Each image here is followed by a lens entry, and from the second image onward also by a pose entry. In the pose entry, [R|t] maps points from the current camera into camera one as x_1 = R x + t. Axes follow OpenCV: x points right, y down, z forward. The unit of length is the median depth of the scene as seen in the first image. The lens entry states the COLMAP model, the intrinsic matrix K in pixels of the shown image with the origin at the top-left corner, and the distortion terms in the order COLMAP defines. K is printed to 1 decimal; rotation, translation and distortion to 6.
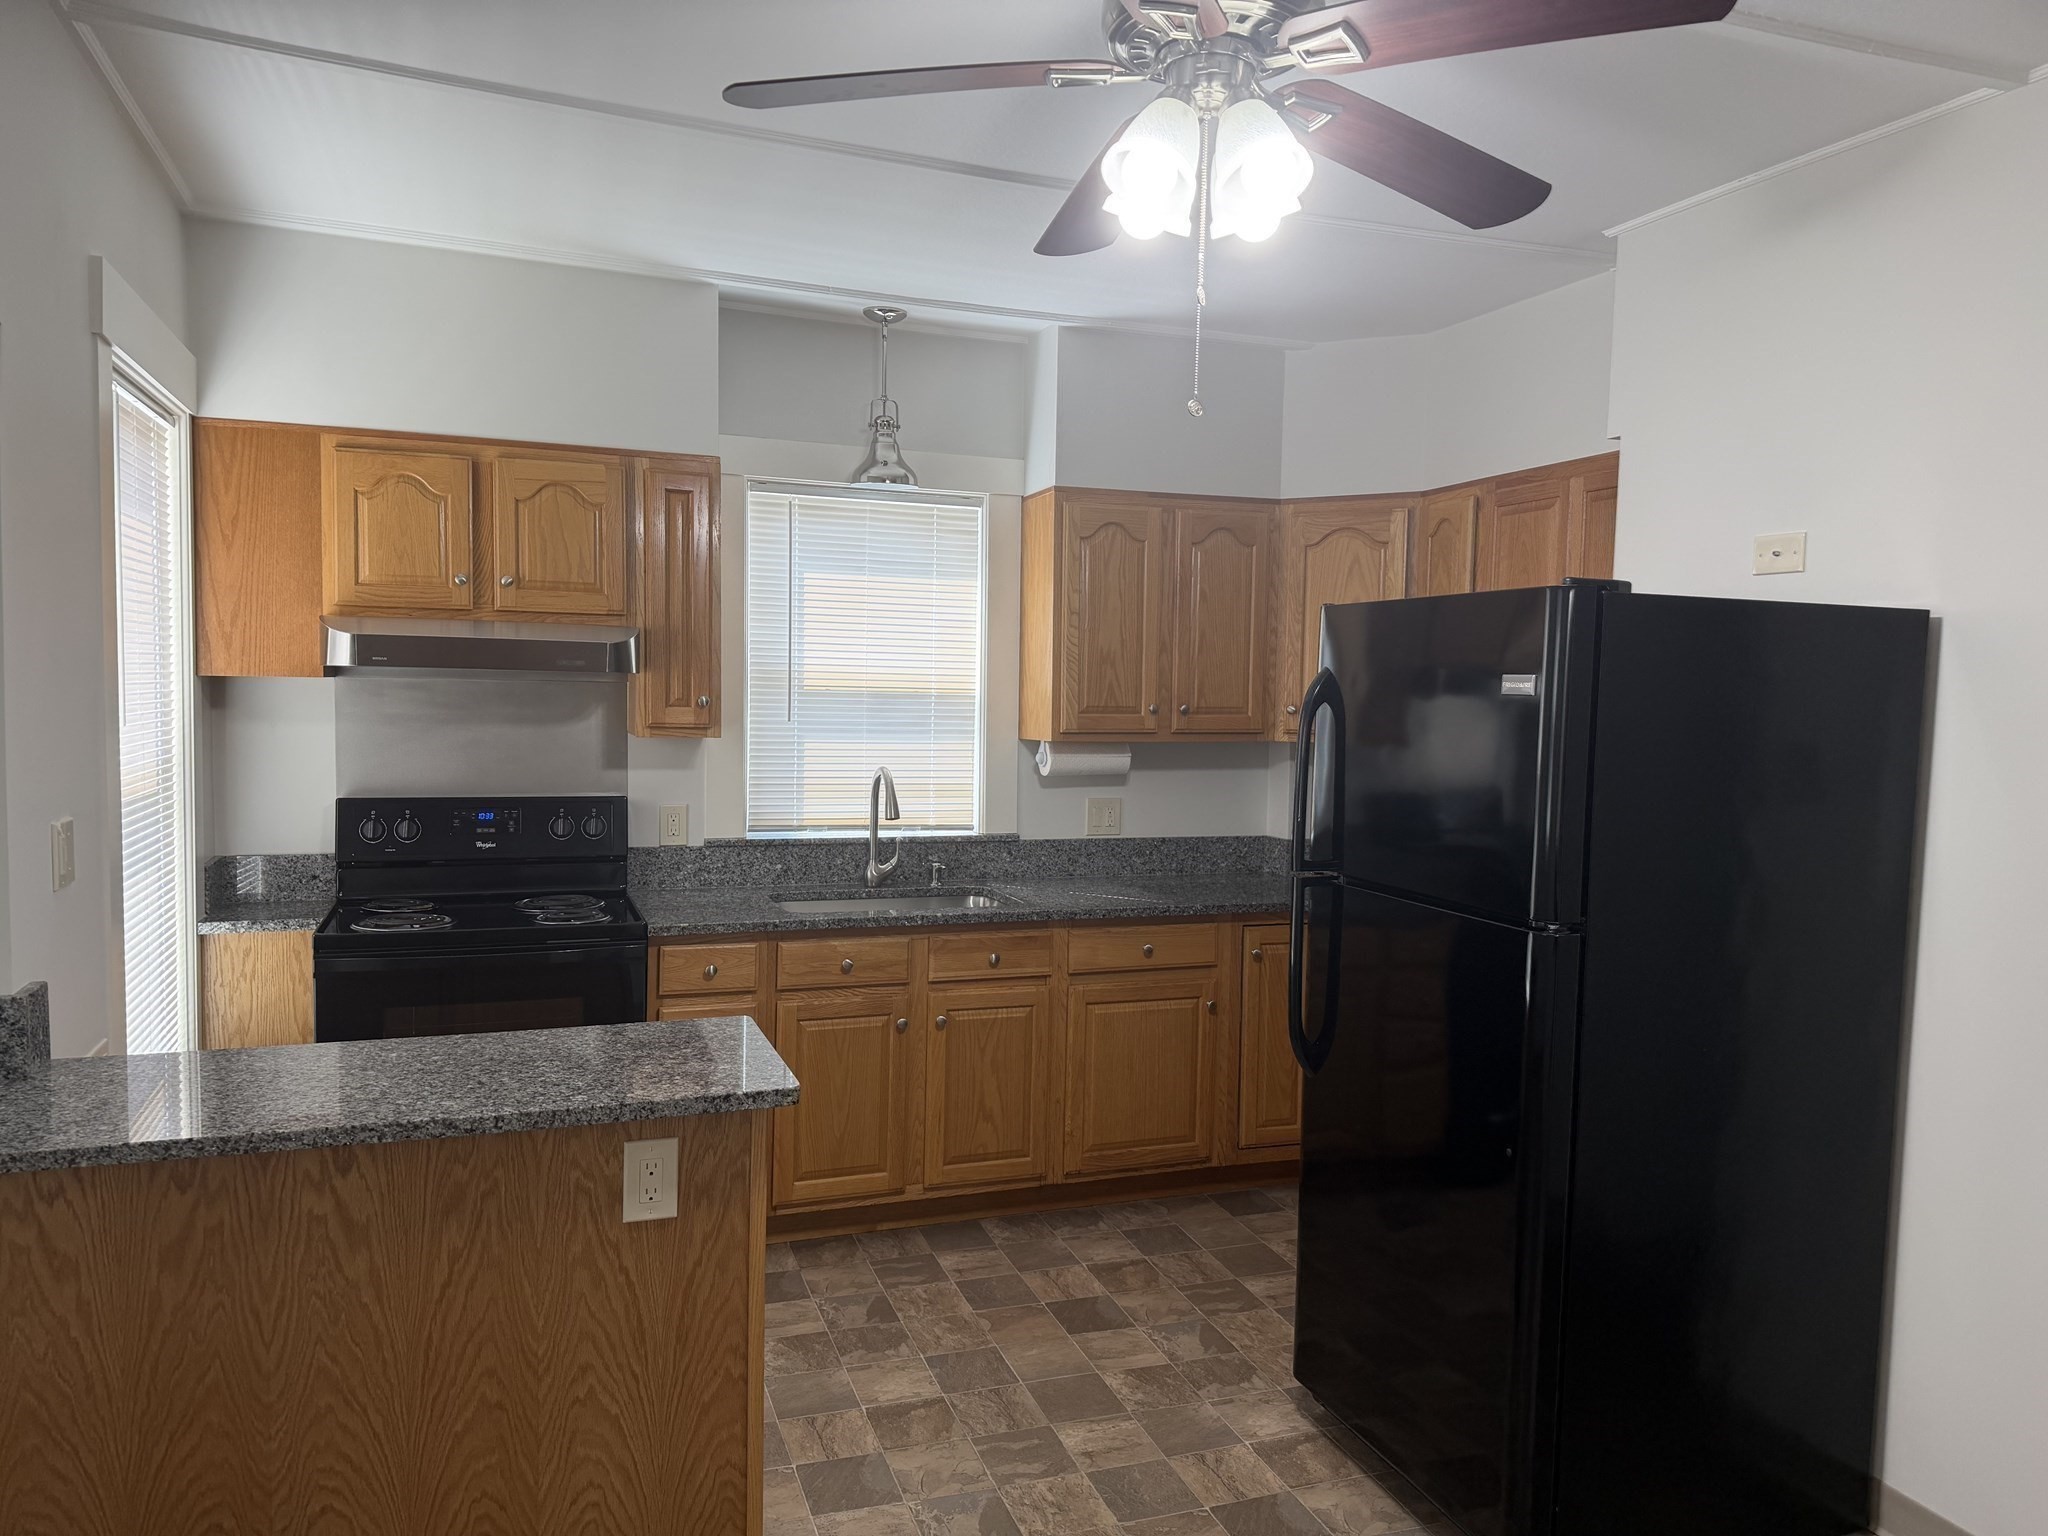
lens RADIAL K [[1401.3, 0, 1030.1], [0, 1401.3, 779.1], [0, 0, 1]] dist [0.167434, -0.329526]
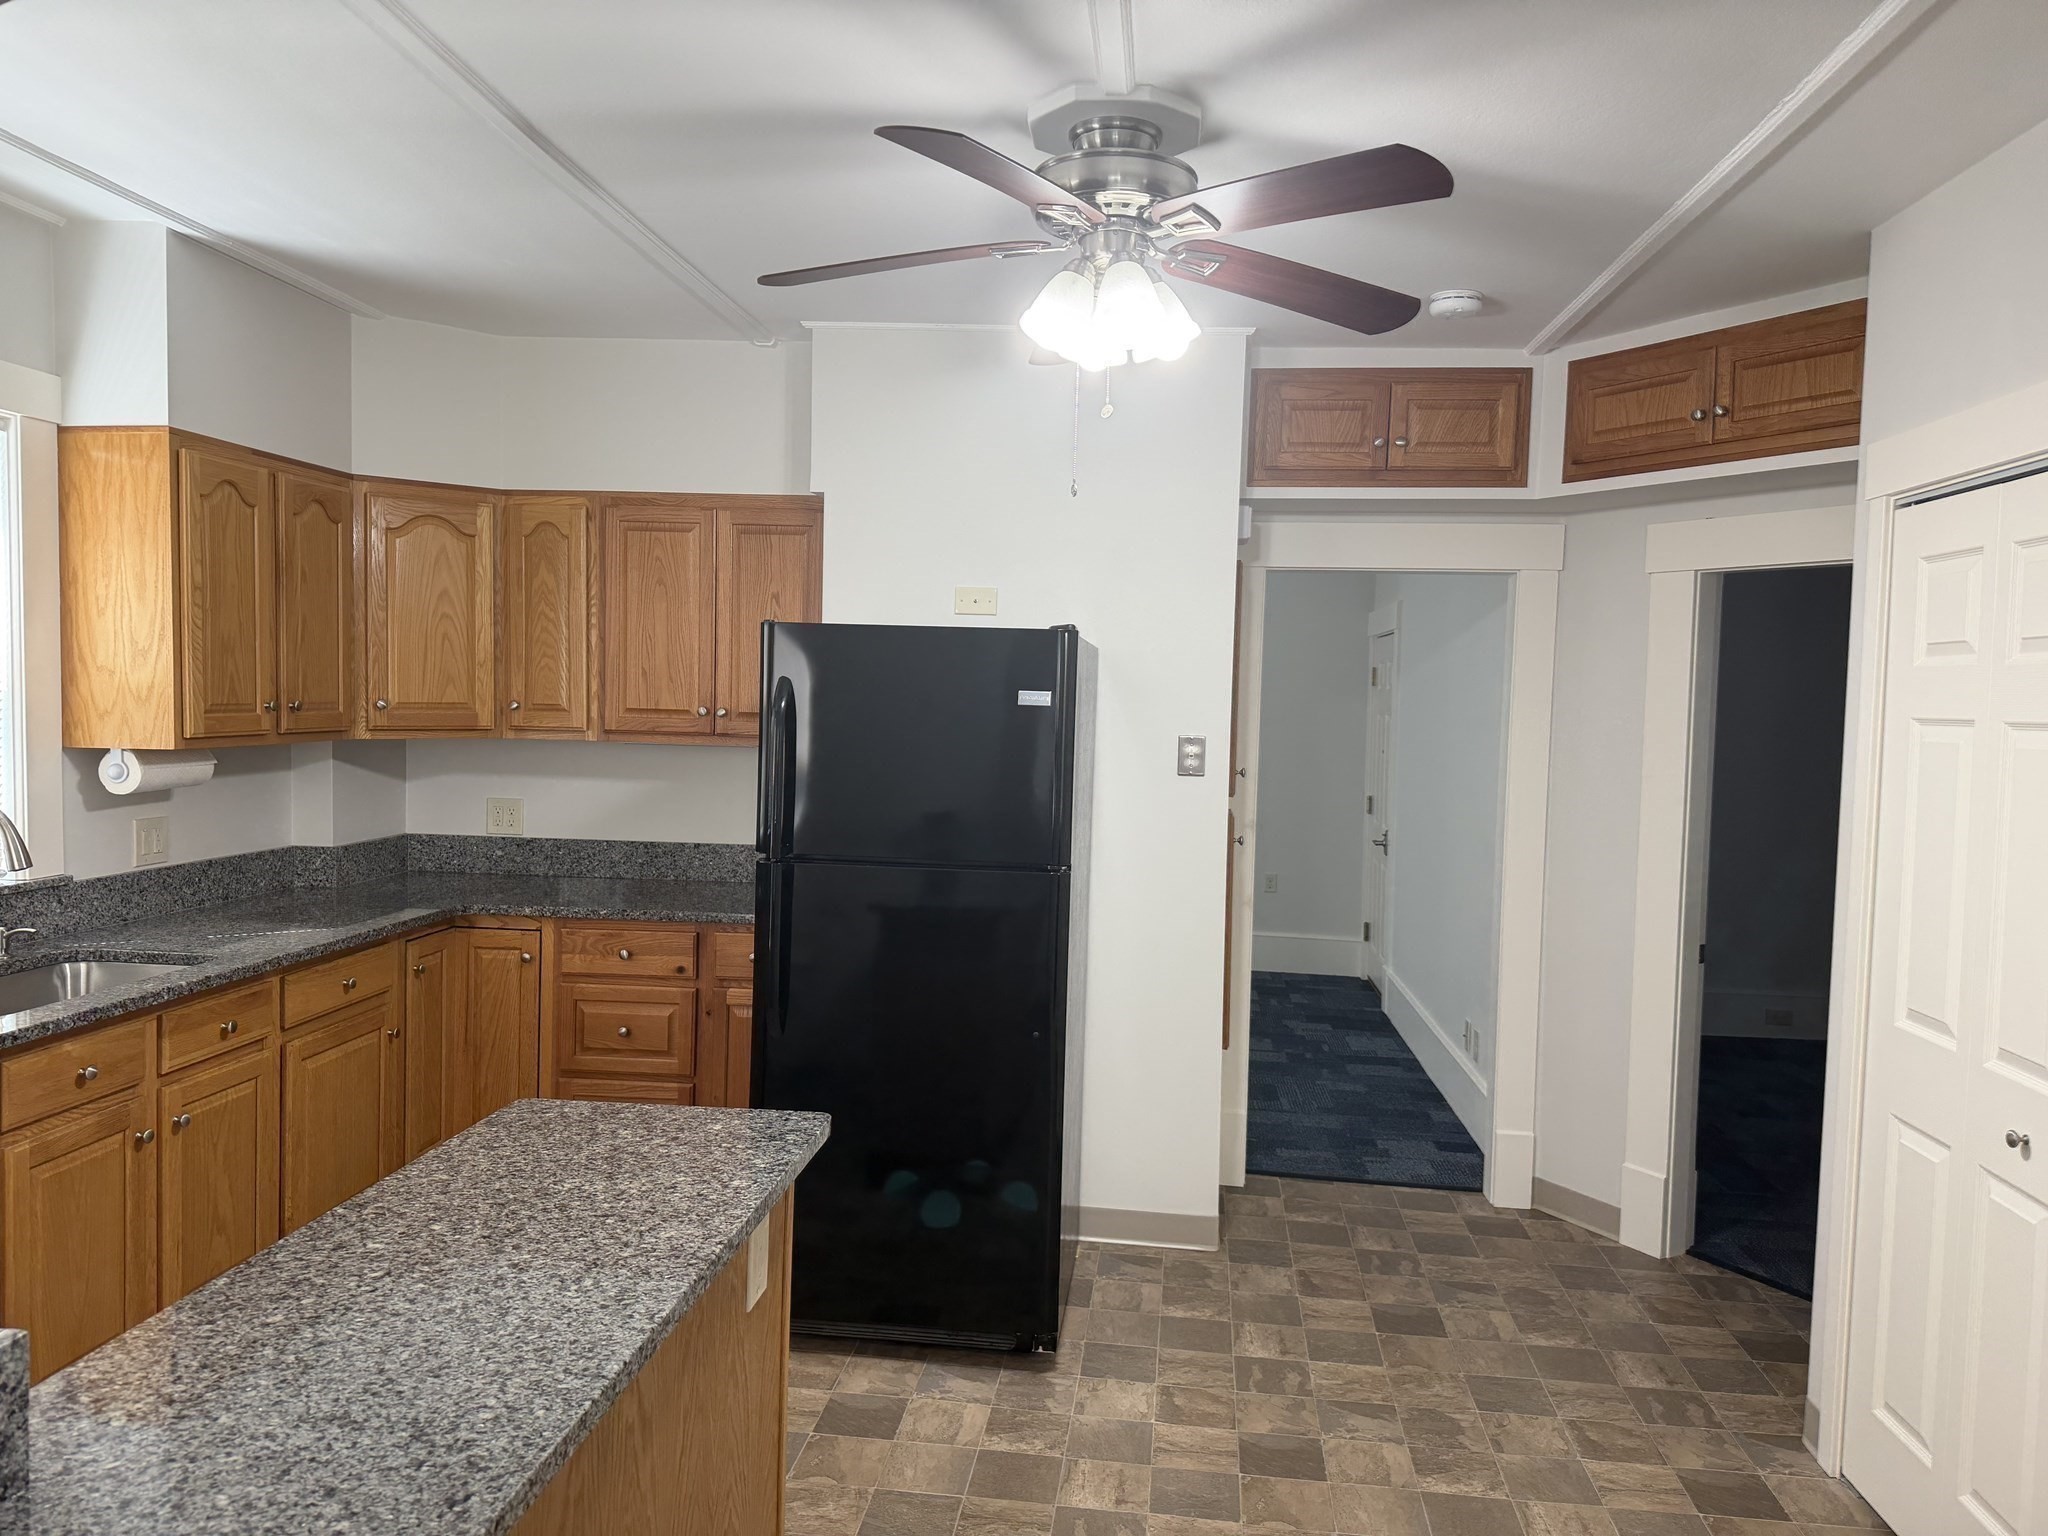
lens RADIAL K [[1415.8, 0, 1024.0], [0, 1415.8, 768.0], [0, 0, 1]] dist [0.051767, -0.079449]
pose [[0.449788, -0.051022, 0.891677, -0.519649], [0.039259, 0.998531, 0.037332, -0.029569], [-0.892272, 0.018215, 0.451131, 0.230683]]
